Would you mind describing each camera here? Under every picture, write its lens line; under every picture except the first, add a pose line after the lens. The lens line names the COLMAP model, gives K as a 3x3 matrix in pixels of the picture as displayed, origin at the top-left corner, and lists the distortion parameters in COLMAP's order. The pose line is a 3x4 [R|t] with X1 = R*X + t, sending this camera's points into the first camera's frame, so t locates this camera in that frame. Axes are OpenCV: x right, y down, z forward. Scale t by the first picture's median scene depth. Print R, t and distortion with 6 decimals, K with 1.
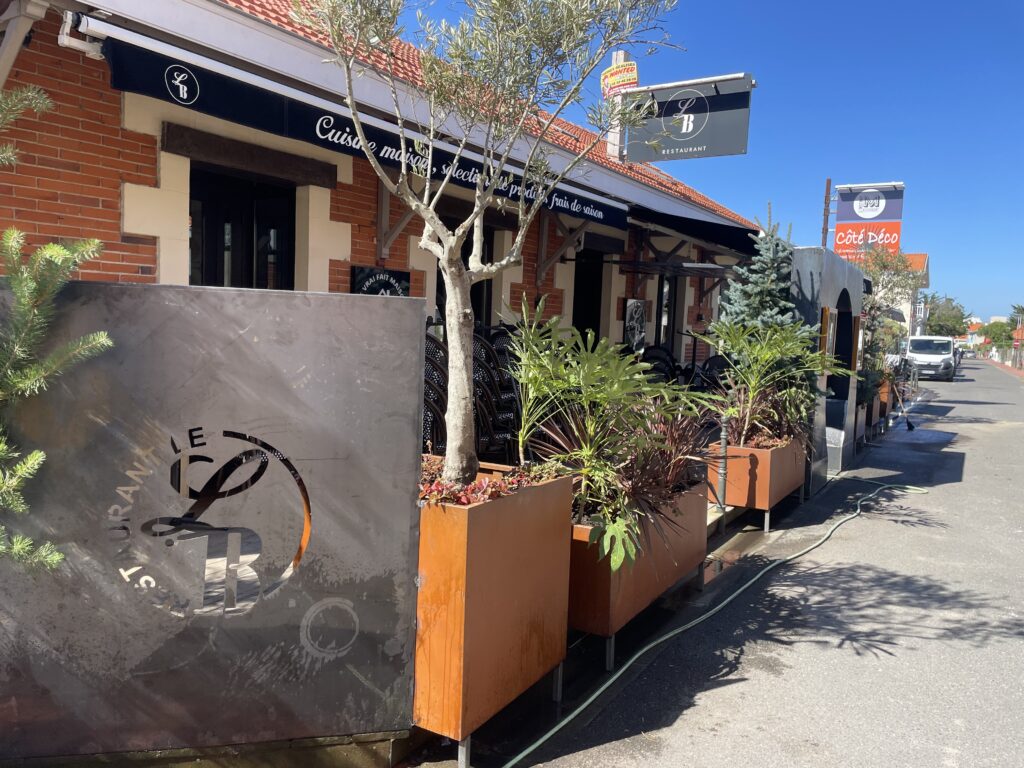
lens RADIAL K [[778.2, 0, 512.0], [0, 778.2, 384.0], [0, 0, 1]] dist [0.084962, -0.104008]
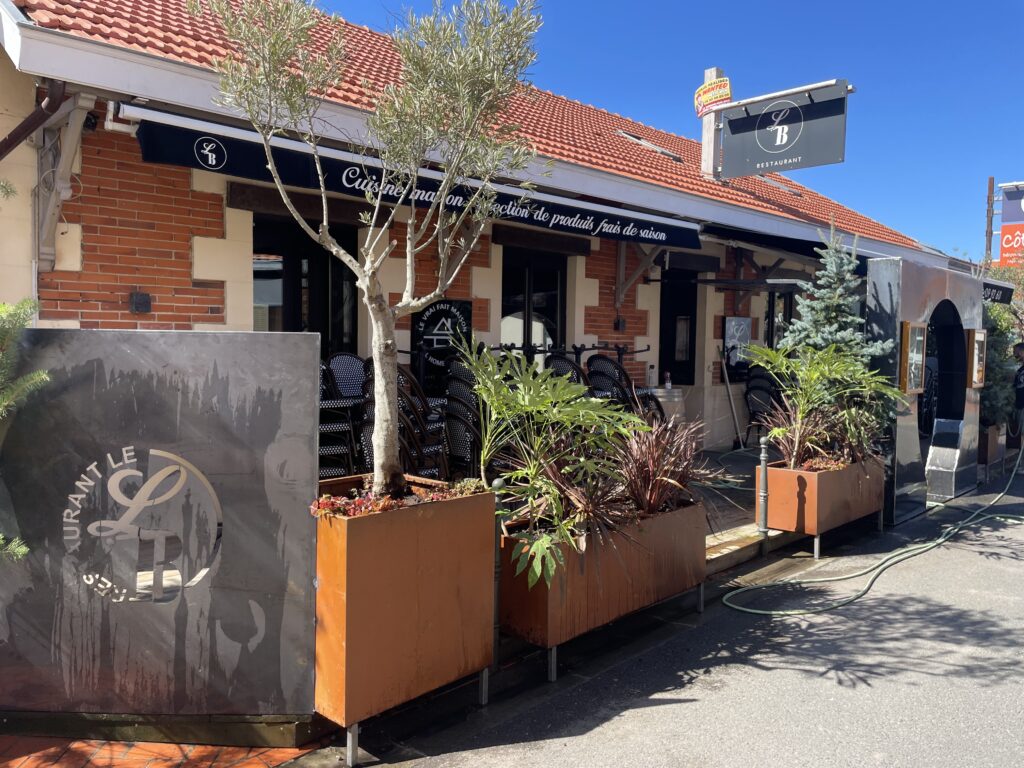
lens RADIAL K [[778.2, 0, 512.0], [0, 778.2, 384.0], [0, 0, 1]] dist [0.084962, -0.104008]
pose [[0.976637, -0.013998, -0.214438, 0.189484], [0.008320, 0.999591, -0.027361, -0.001049], [0.214733, 0.024938, 0.976354, -0.025434]]
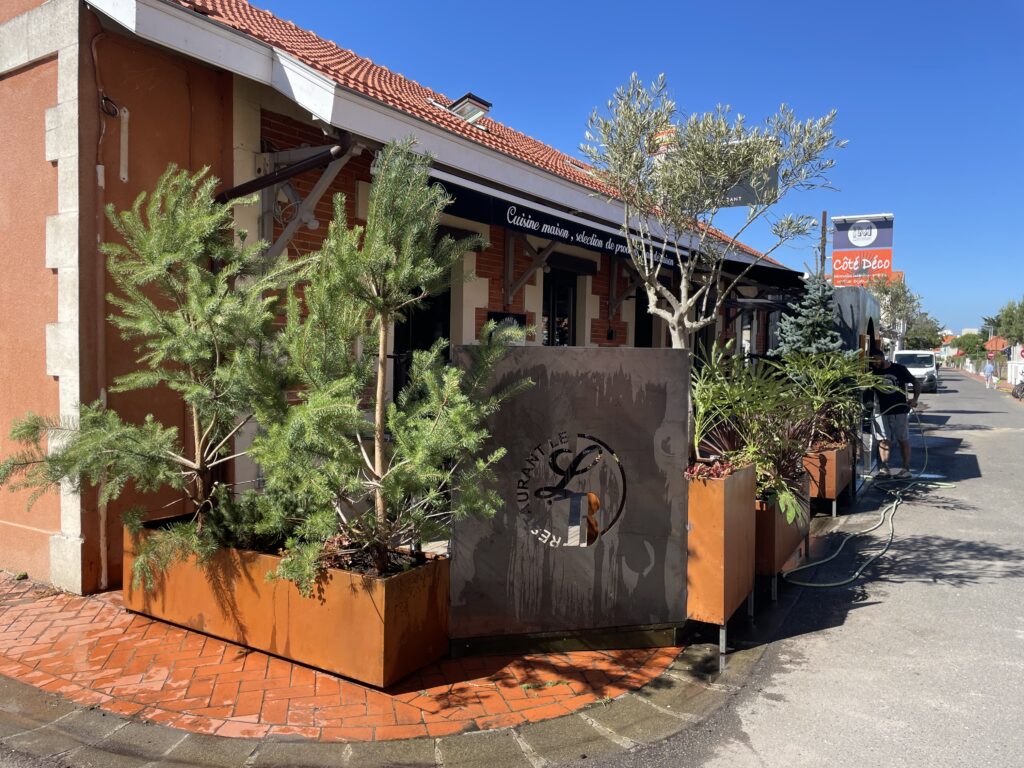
lens RADIAL K [[778.9, 0, 516.2], [0, 778.9, 378.2], [0, 0, 1]] dist [0.117551, -0.163821]
pose [[0.999207, -0.024327, 0.031521, -0.239948], [0.025427, 0.999065, -0.034979, -0.001126], [-0.030641, 0.035752, 0.998891, -0.278263]]
